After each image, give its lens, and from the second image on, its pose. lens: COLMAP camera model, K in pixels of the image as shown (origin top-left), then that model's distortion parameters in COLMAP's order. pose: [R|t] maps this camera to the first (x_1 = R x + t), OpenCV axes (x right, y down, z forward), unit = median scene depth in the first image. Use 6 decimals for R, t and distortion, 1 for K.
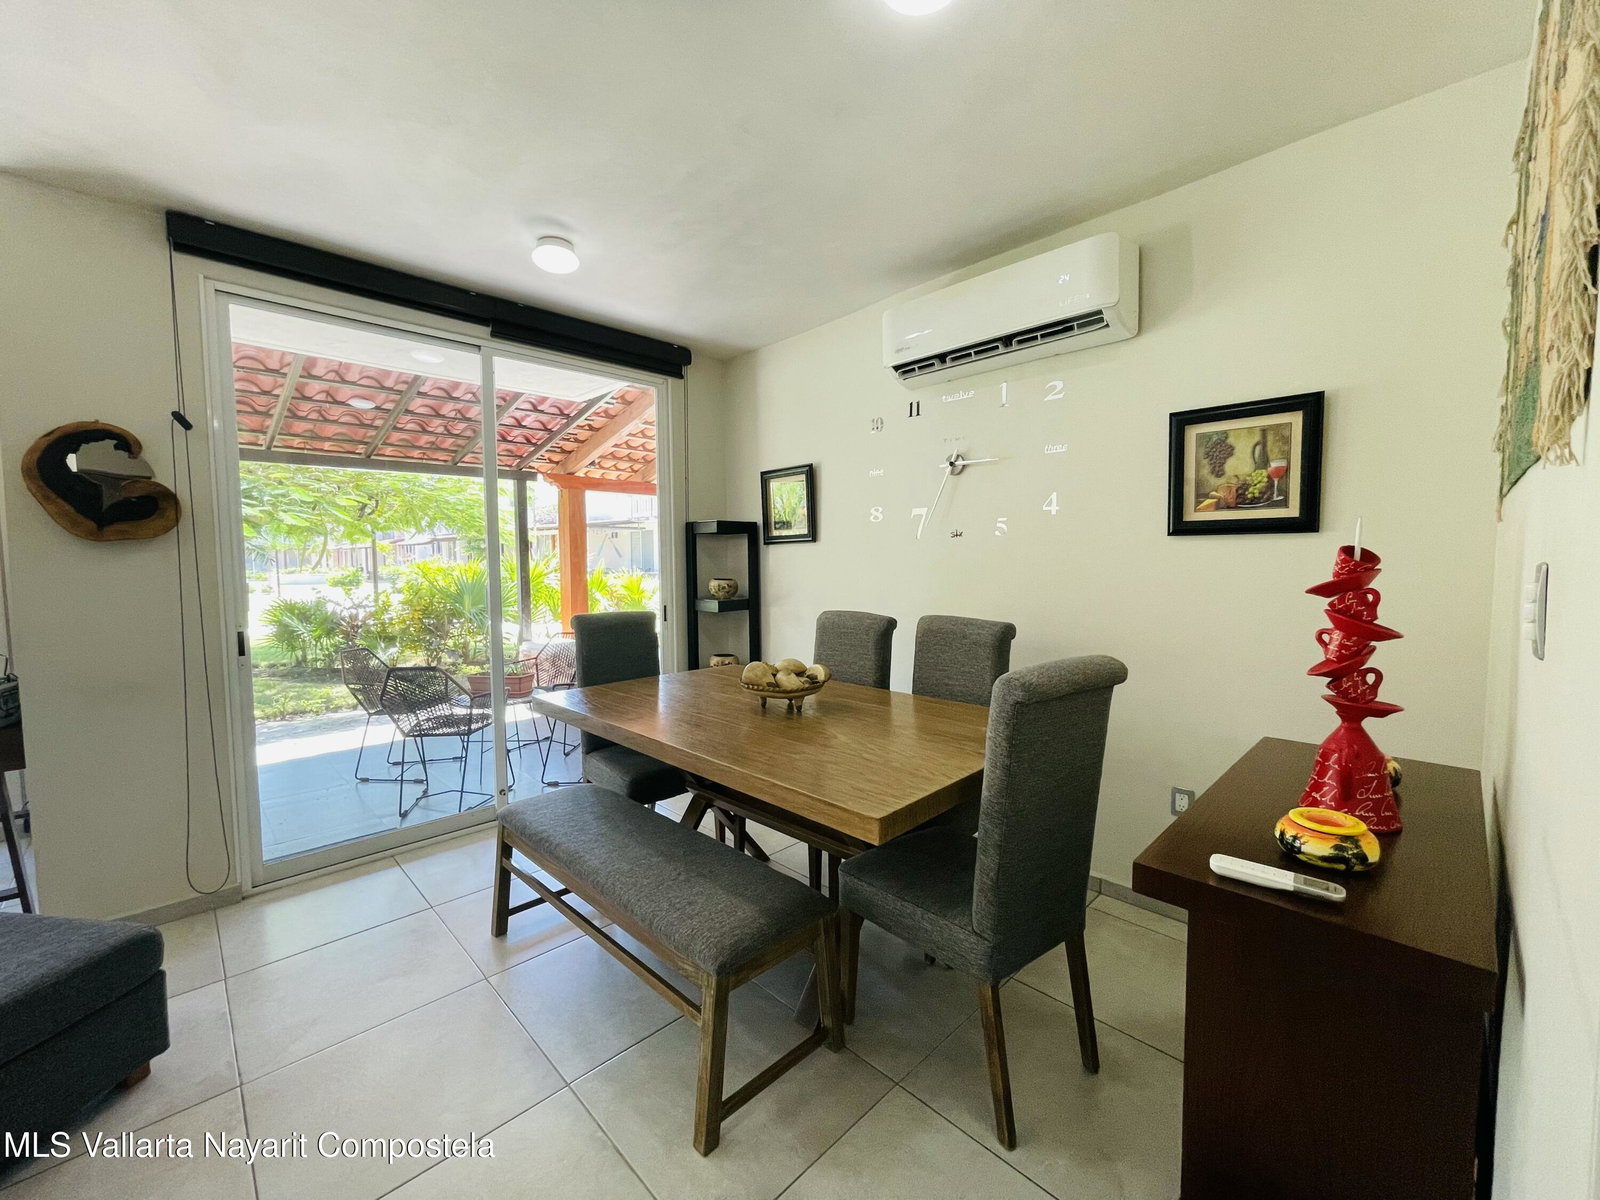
lens RADIAL K [[643.4, 0, 802.3], [0, 643.4, 597.0], [0, 0, 1]] dist [-0.005386, 0.001742]
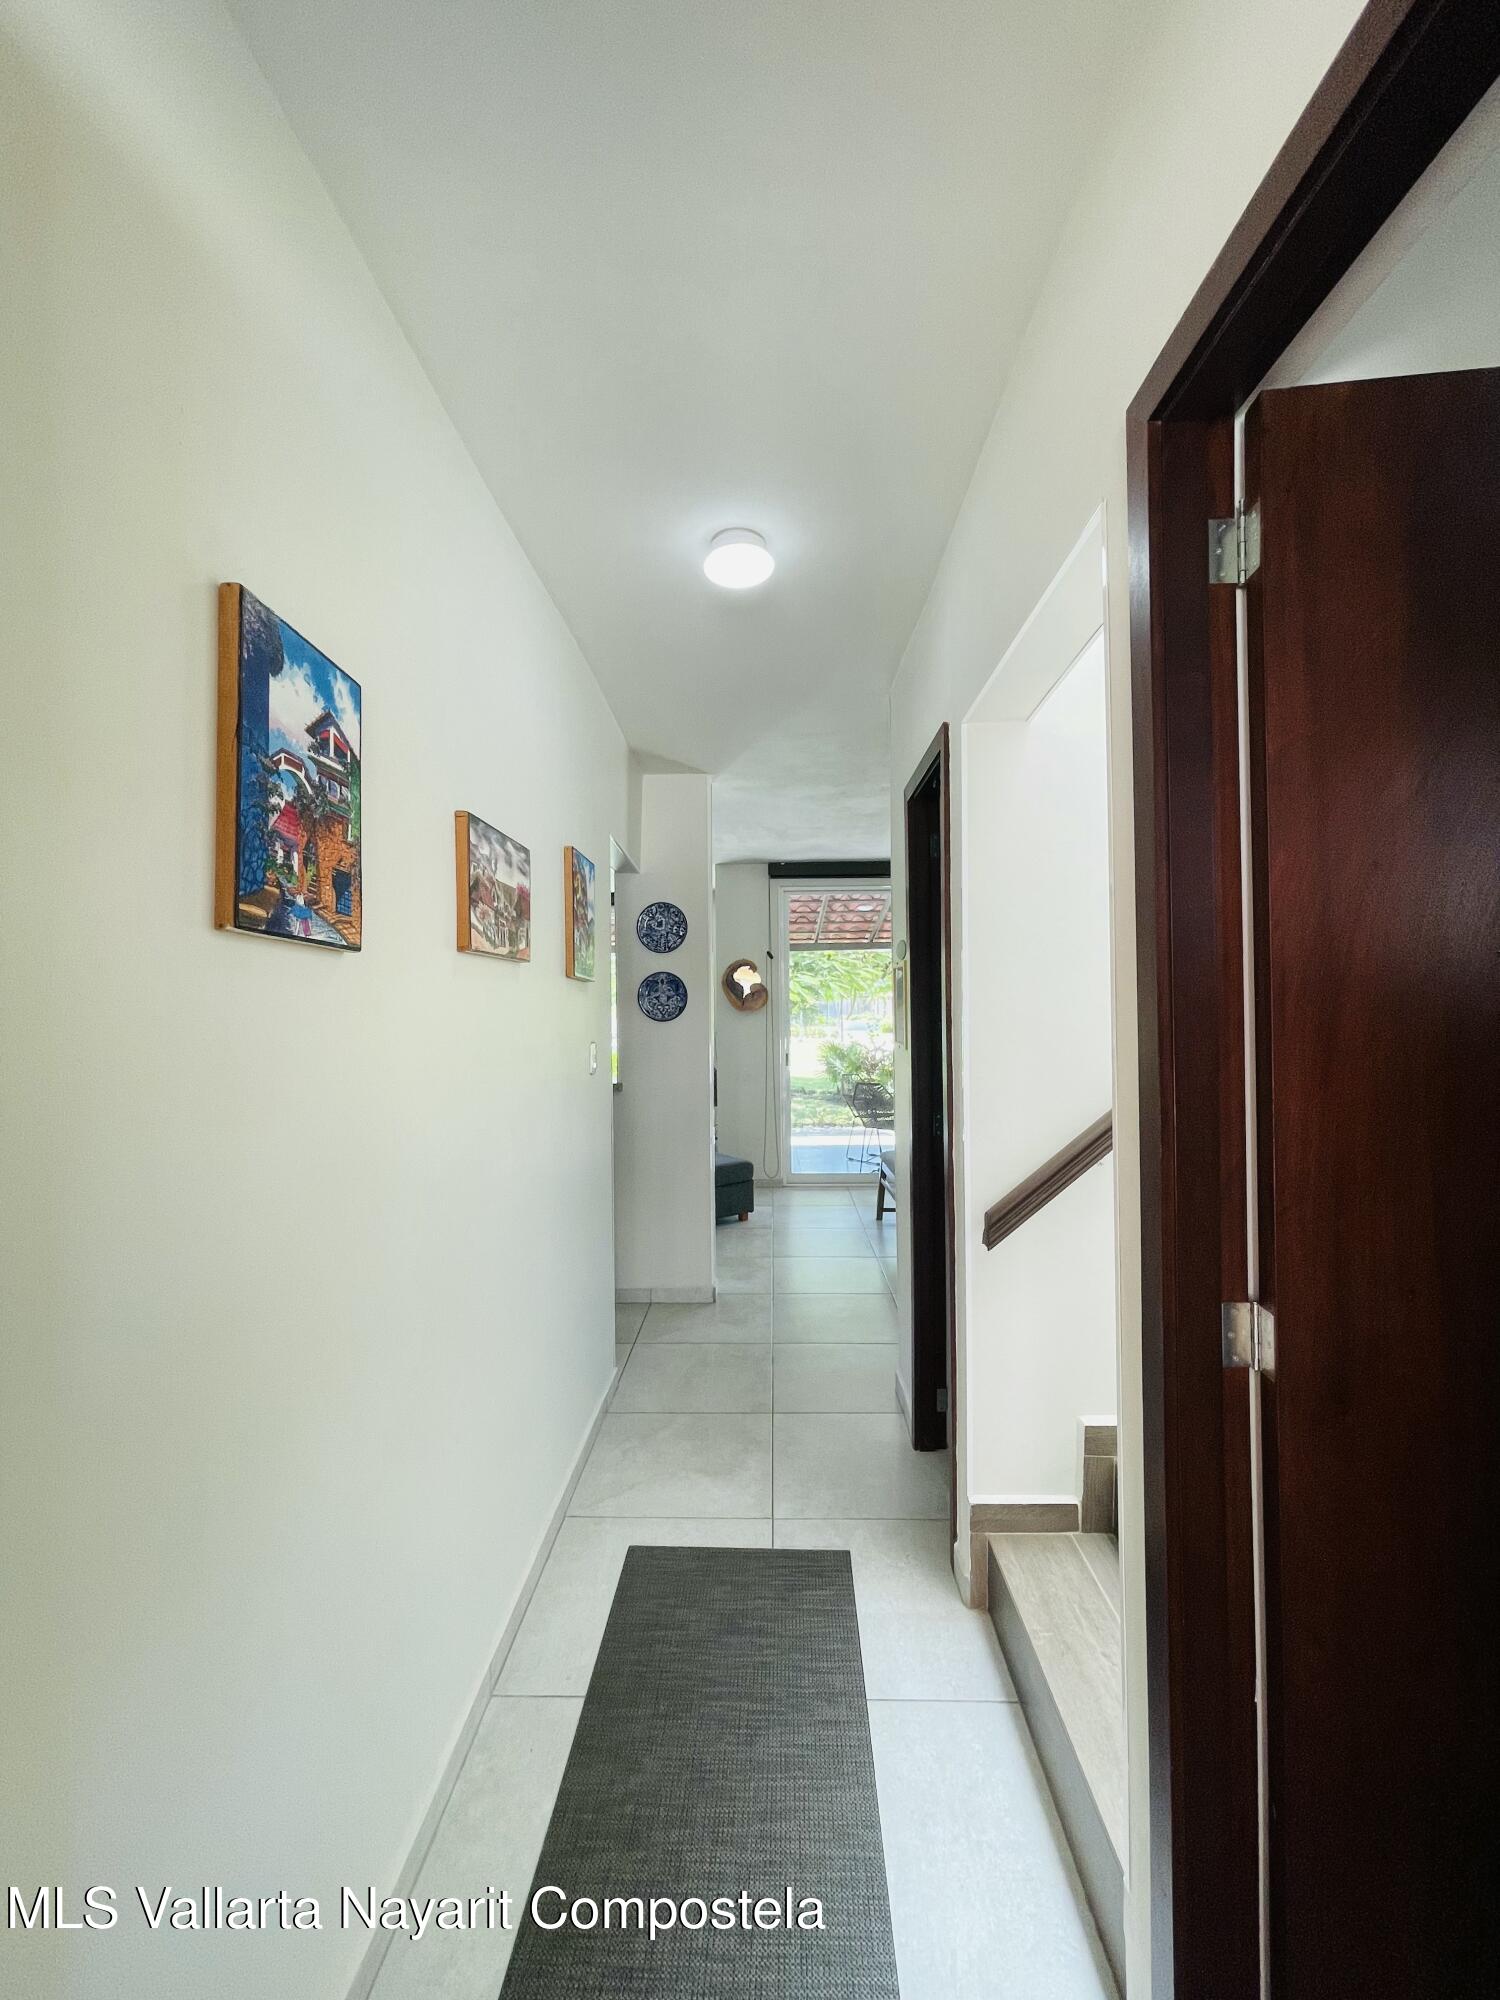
lens RADIAL K [[804.2, 0, 753.8], [0, 804.2, 993.4], [0, 0, 1]] dist [-0.005386, 0.001742]
pose [[0.693488, -0.013200, -0.720347, 0.587775], [-0.038869, 0.997691, -0.055702, 0.005320], [0.719419, 0.066627, 0.691374, -0.562680]]
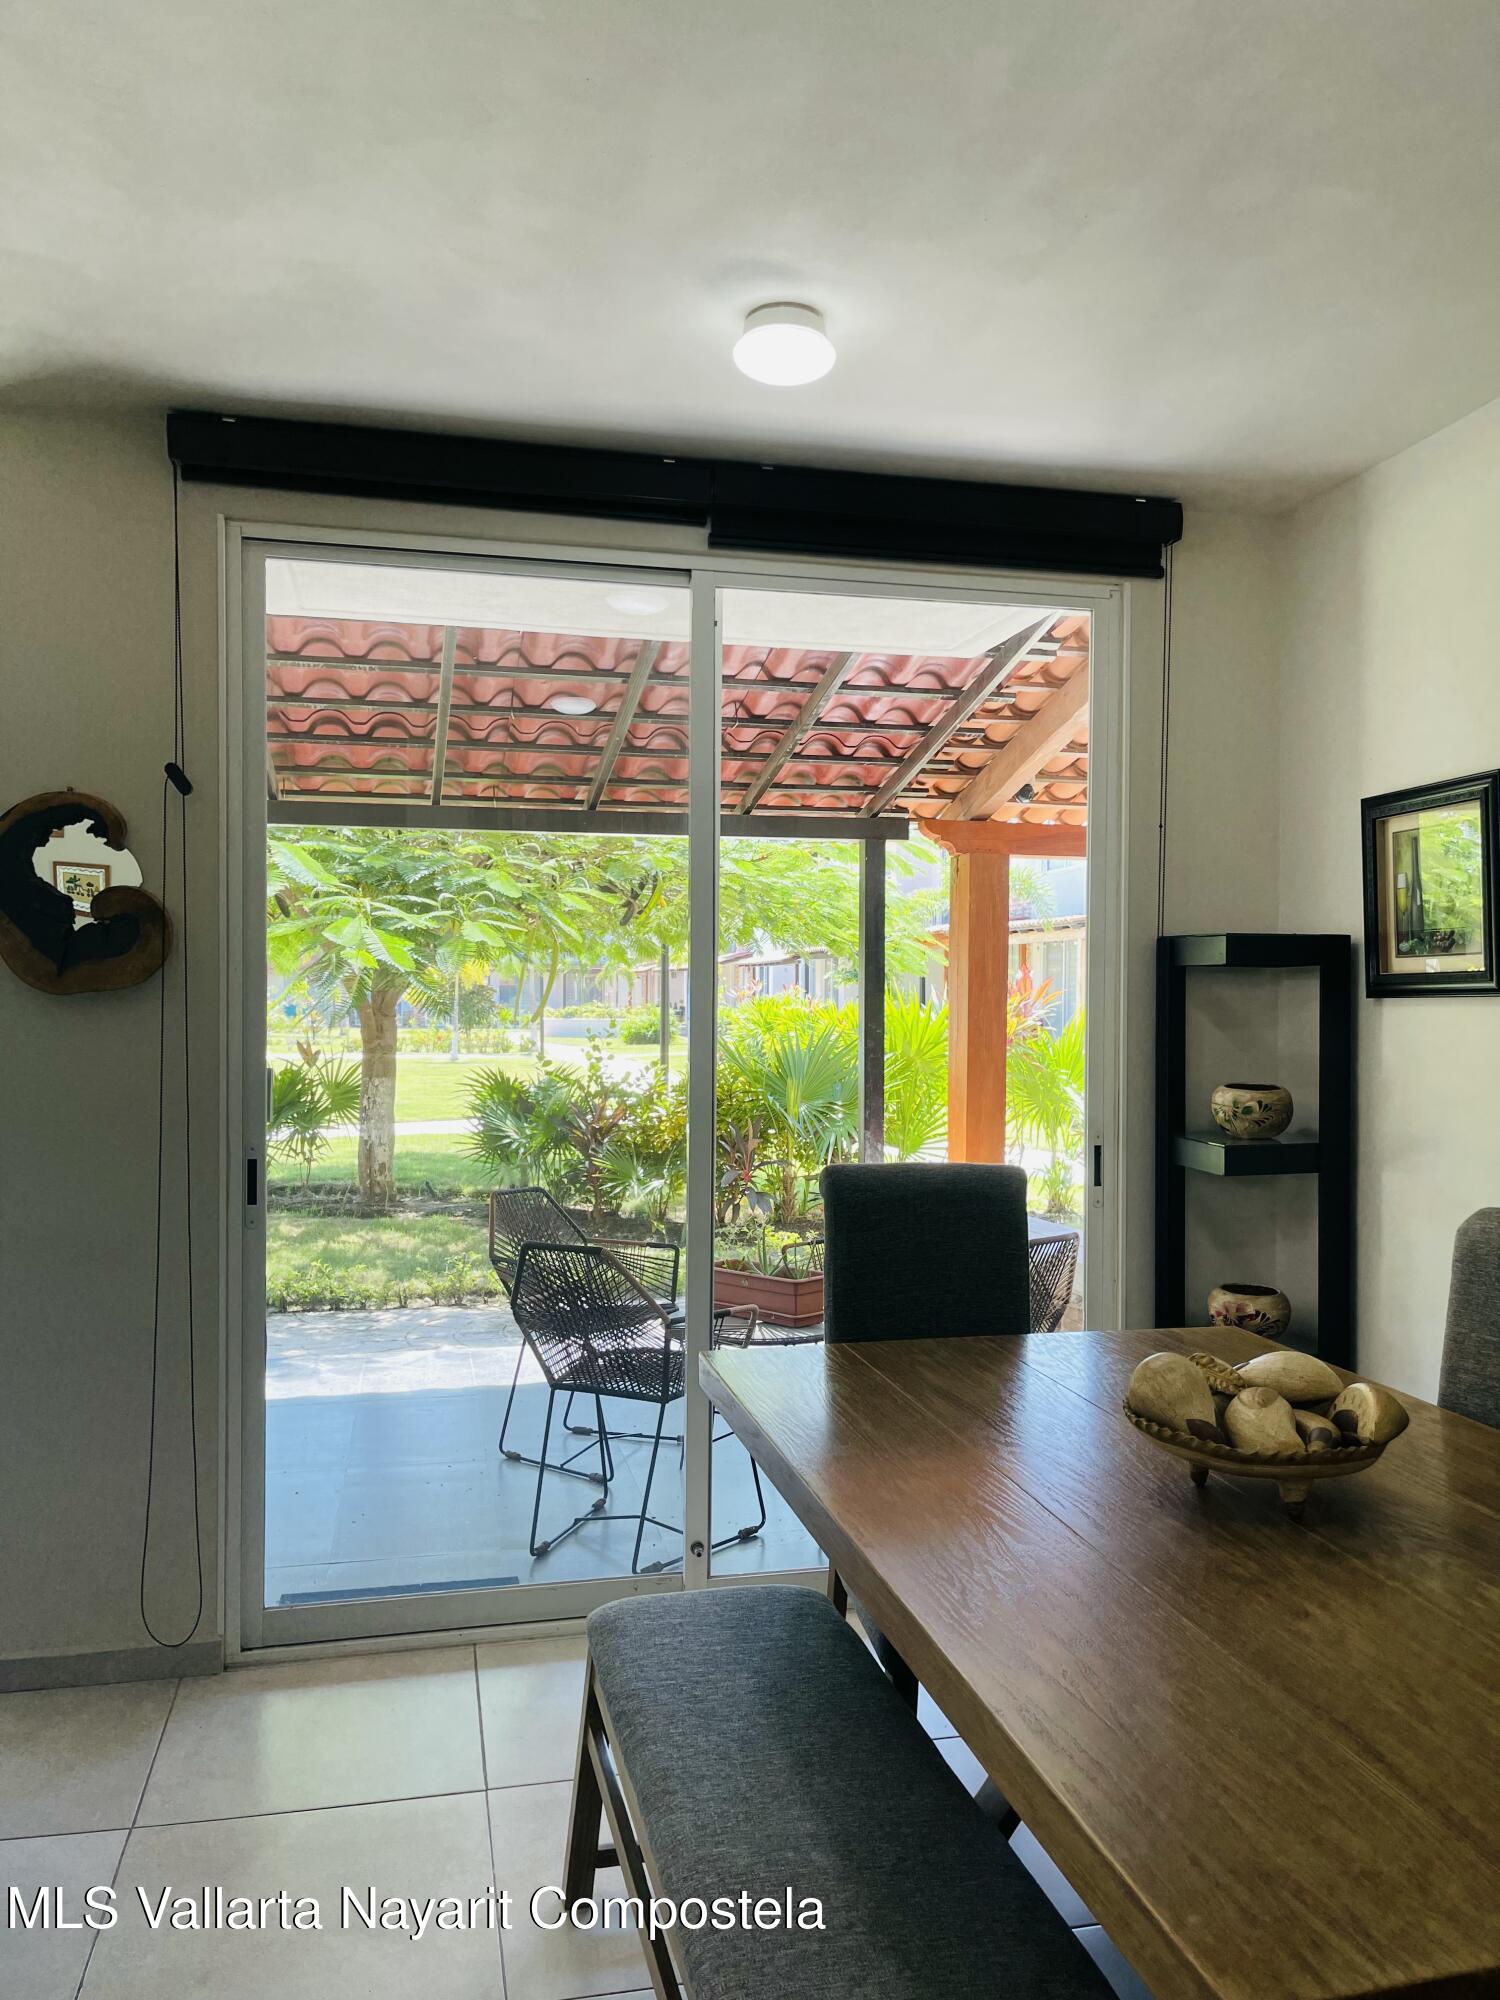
lens RADIAL K [[1499.6, 0, 773.6], [0, 1499.6, 1013.7], [0, 0, 1]] dist [0.065372, -0.098642]
pose [[0.853444, 0.018288, -0.520864, 0.101236], [-0.042418, 0.998506, -0.034444, -0.028725], [0.519456, 0.051490, 0.852944, 0.095241]]
